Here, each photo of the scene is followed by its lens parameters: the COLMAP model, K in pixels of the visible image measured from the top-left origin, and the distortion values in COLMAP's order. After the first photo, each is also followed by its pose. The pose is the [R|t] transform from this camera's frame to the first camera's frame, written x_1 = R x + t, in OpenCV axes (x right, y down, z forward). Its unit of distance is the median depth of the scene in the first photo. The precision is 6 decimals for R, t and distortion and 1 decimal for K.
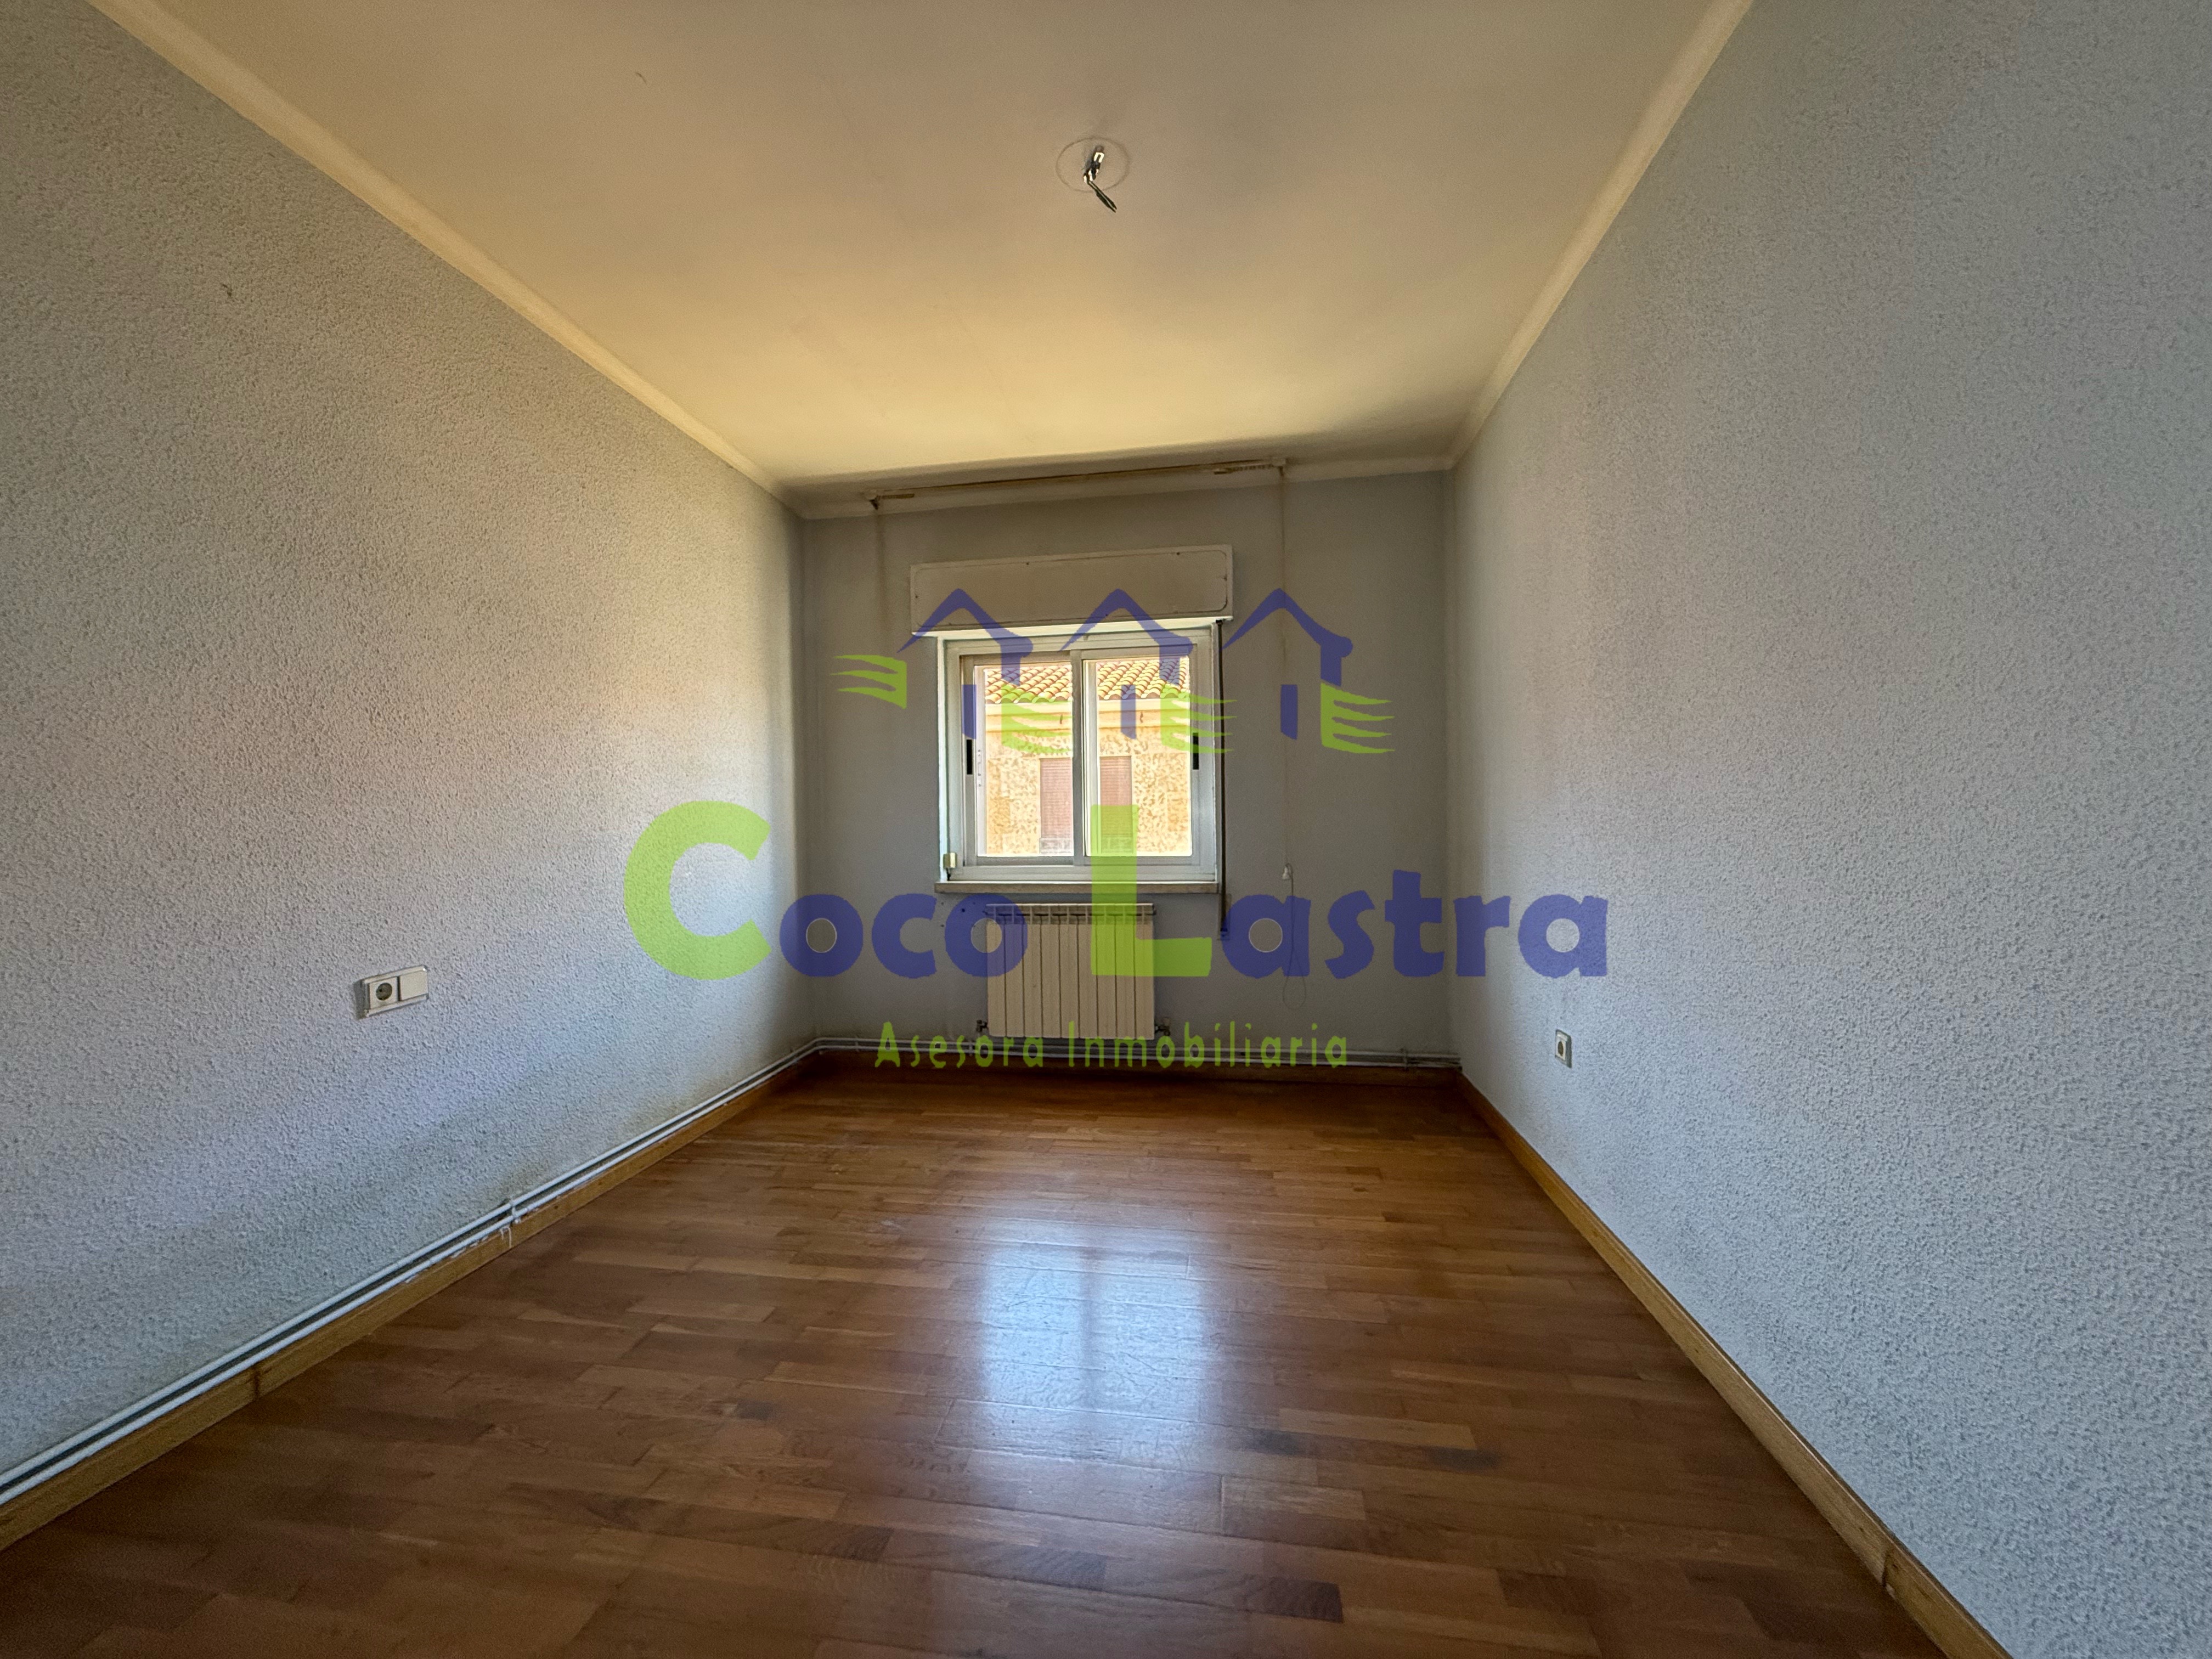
lens RADIAL K [[879.8, 0, 1098.5], [0, 879.8, 831.6], [0, 0, 1]] dist [-0.002595, 0.000580]
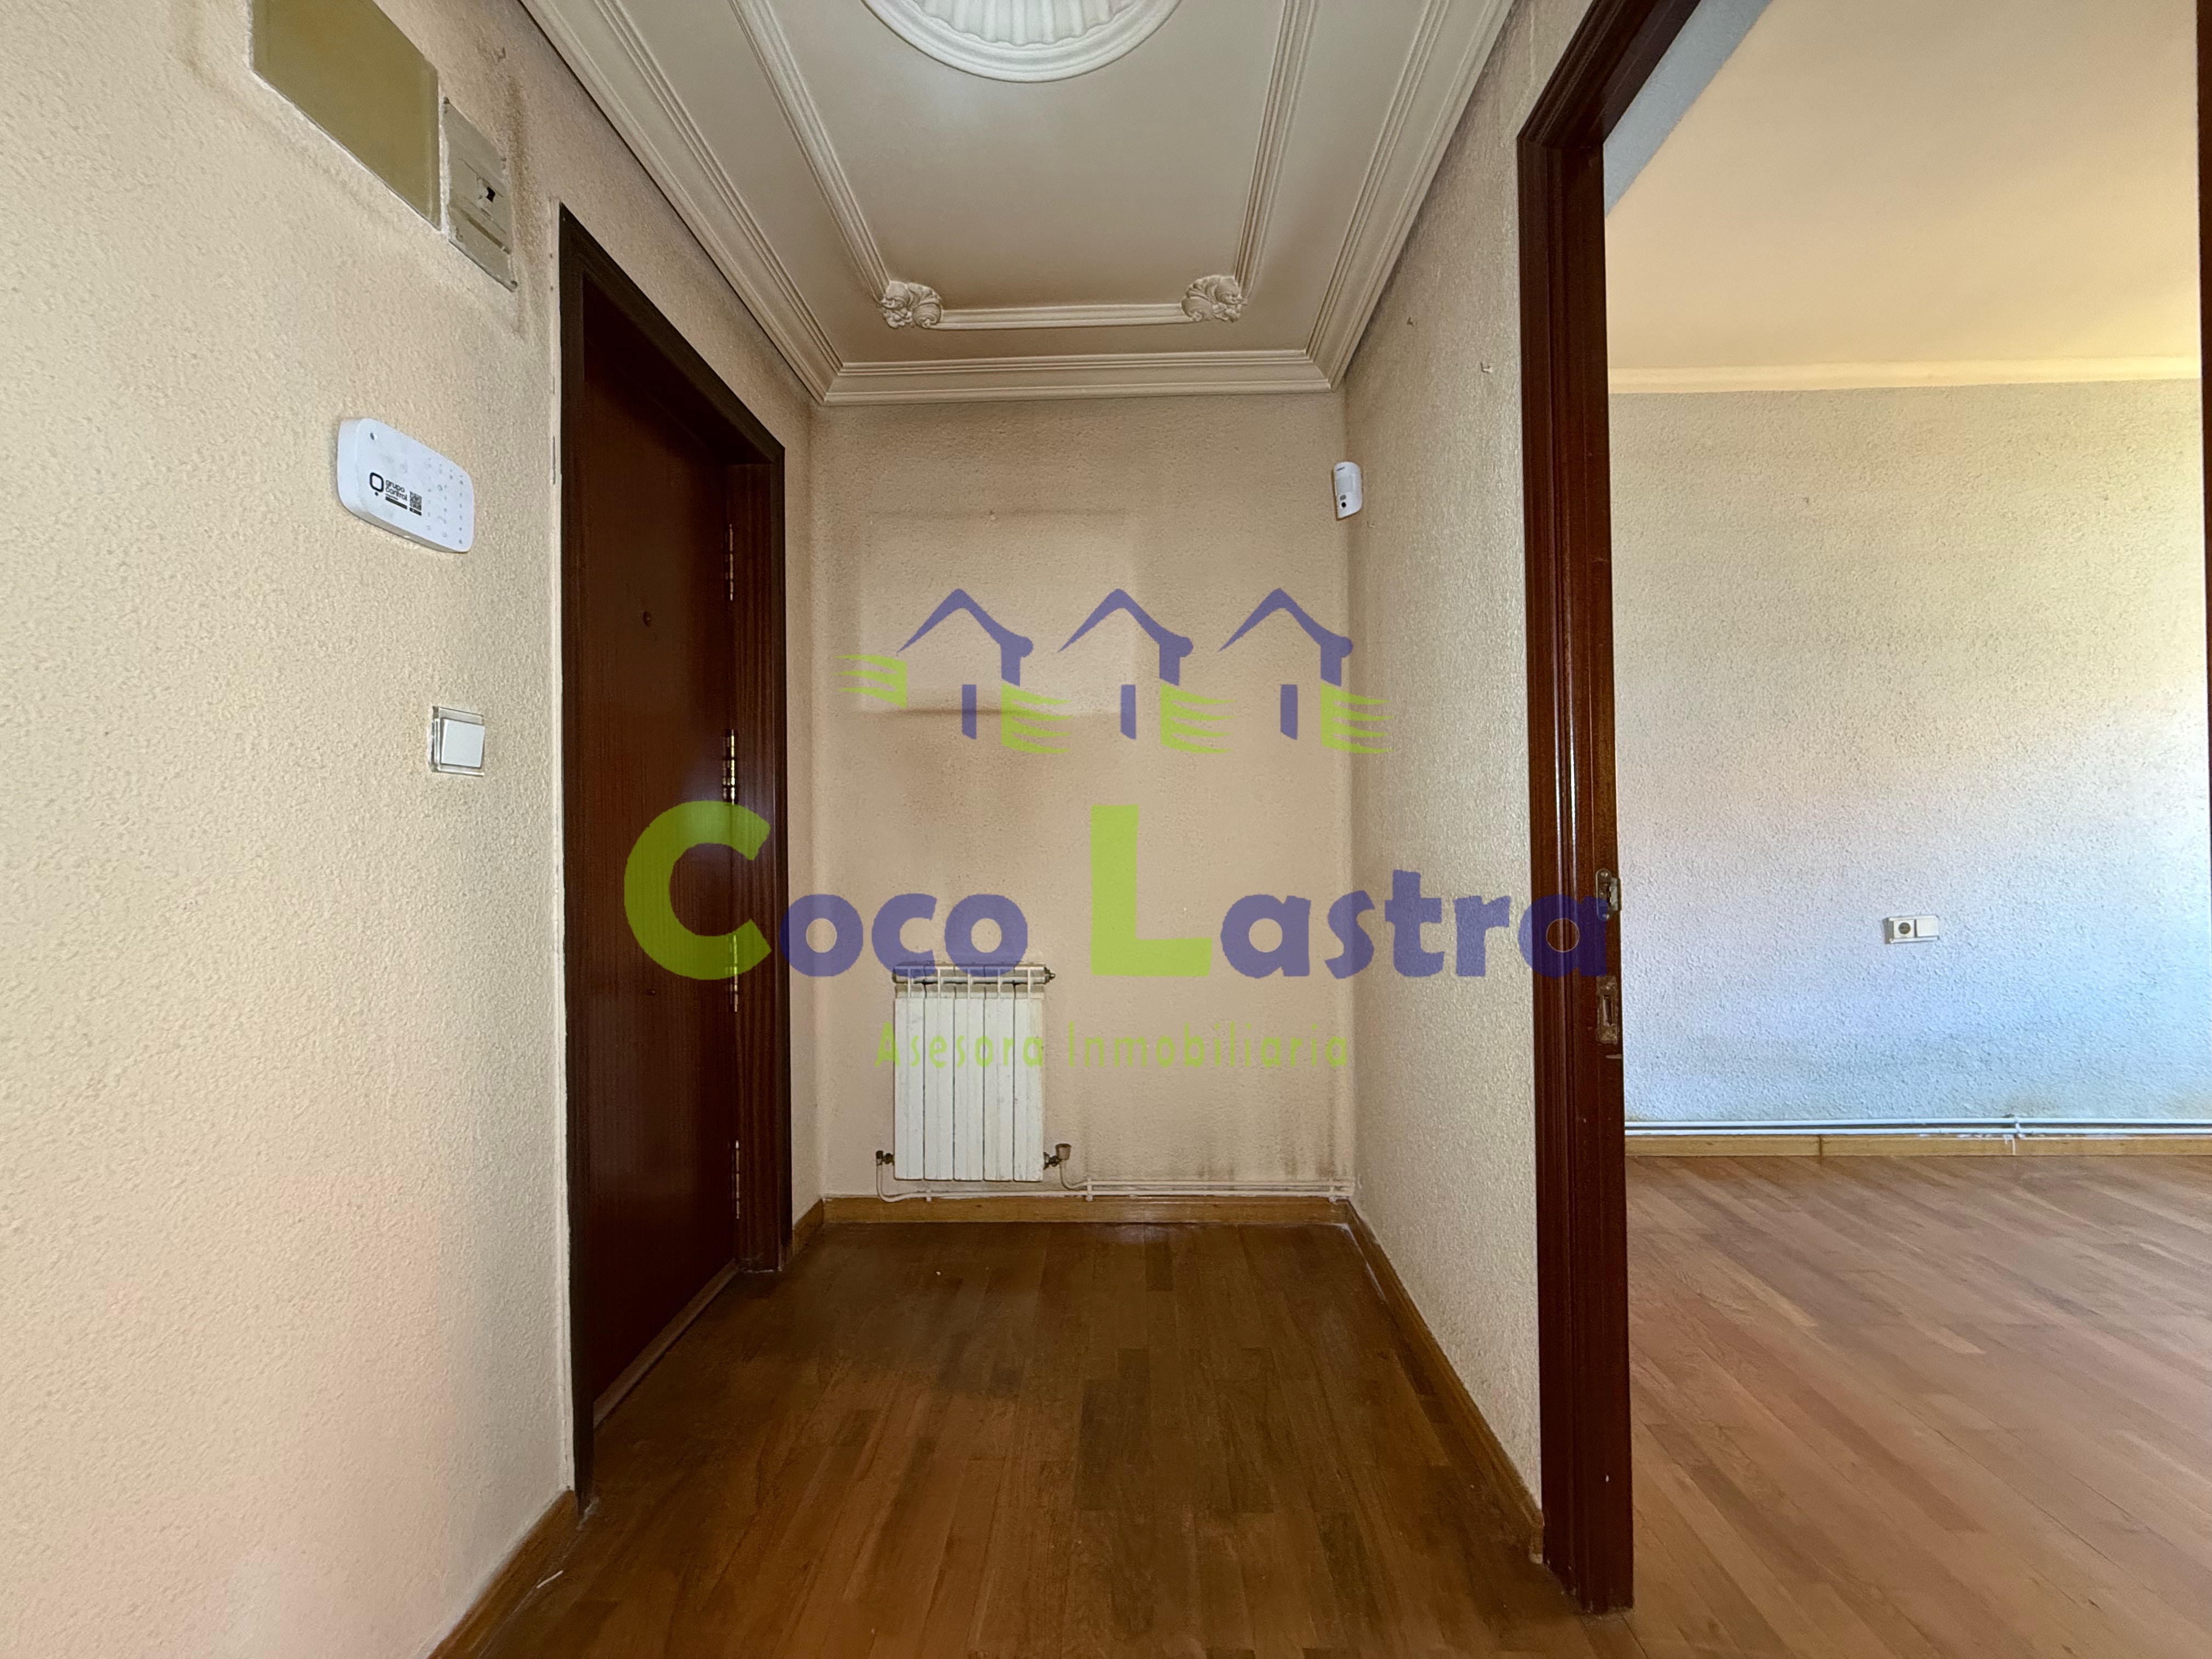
lens RADIAL K [[879.8, 0, 1091.7], [0, 879.8, 826.9], [0, 0, 1]] dist [-0.002595, 0.000580]
pose [[0.110247, 0.008895, -0.993864, 0.467968], [0.005276, 0.999941, 0.009534, -0.005683], [0.993890, -0.006295, 0.110193, -0.481122]]
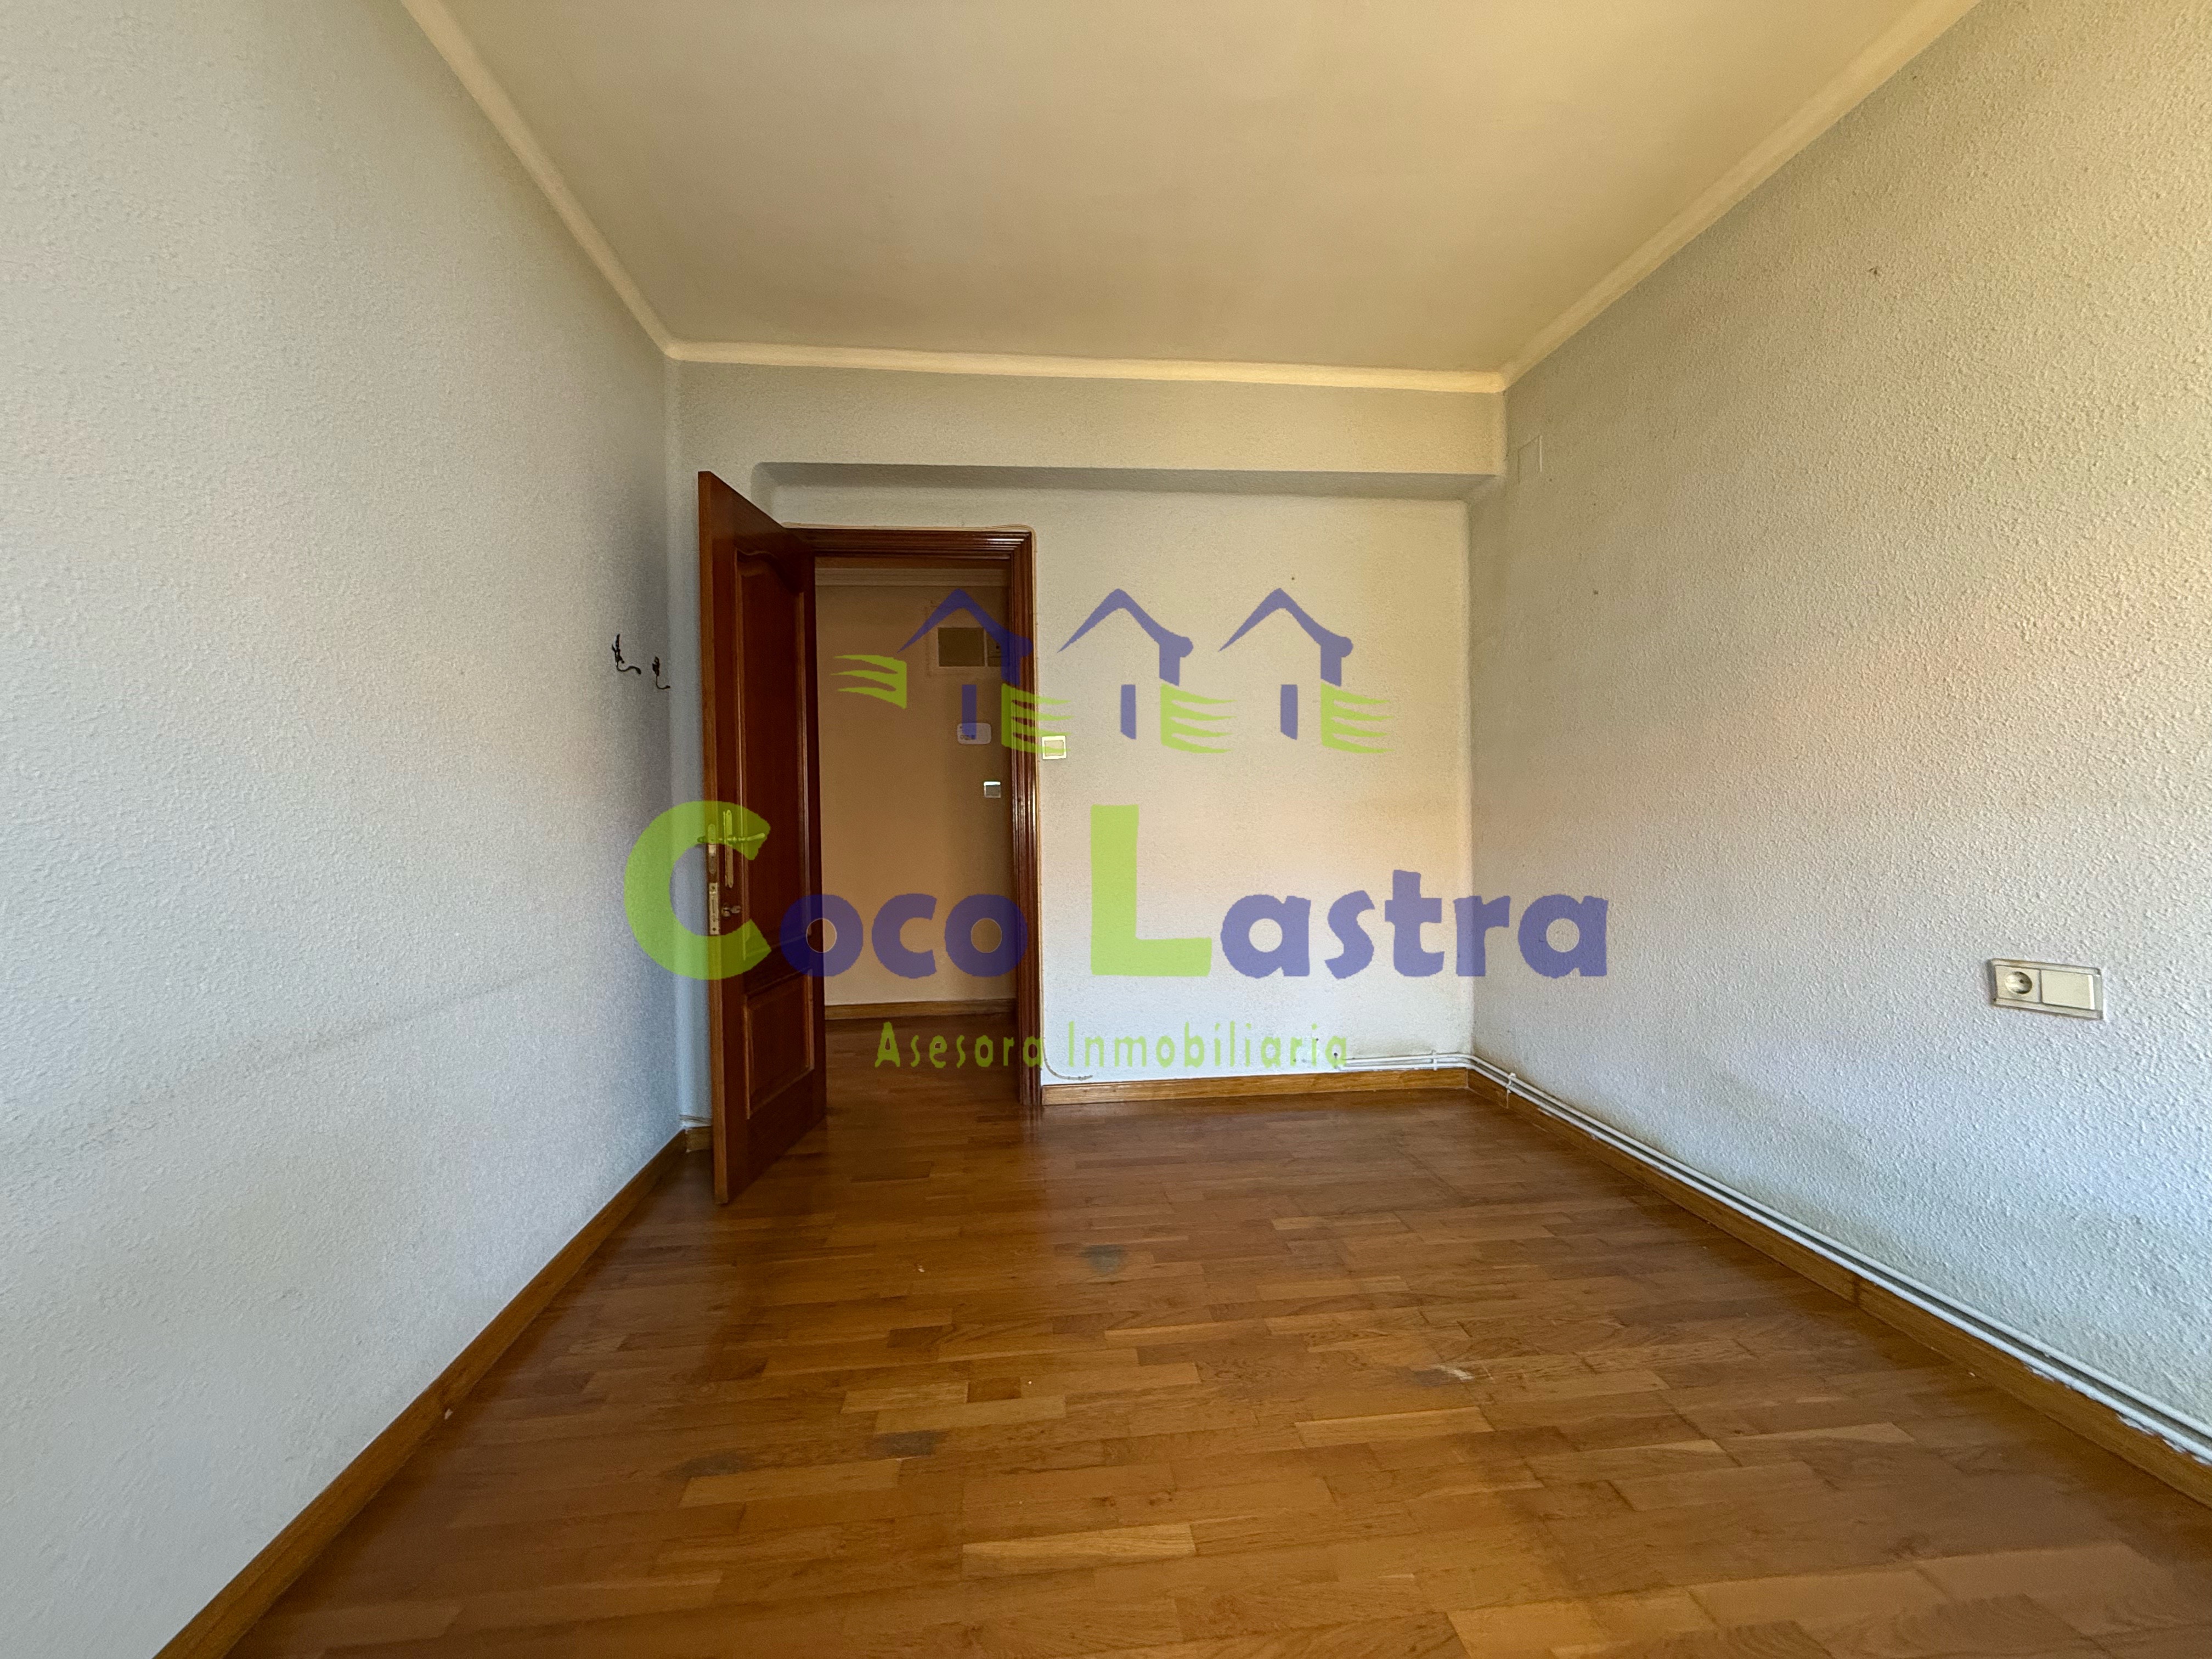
lens RADIAL K [[879.8, 0, 1104.0], [0, 879.8, 821.8], [0, 0, 1]] dist [-0.002595, 0.000580]
pose [[-0.962985, 0.034516, -0.267335, 0.177092], [0.030453, 0.999349, 0.019330, -0.001809], [0.267828, 0.010473, -0.963410, 1.517201]]
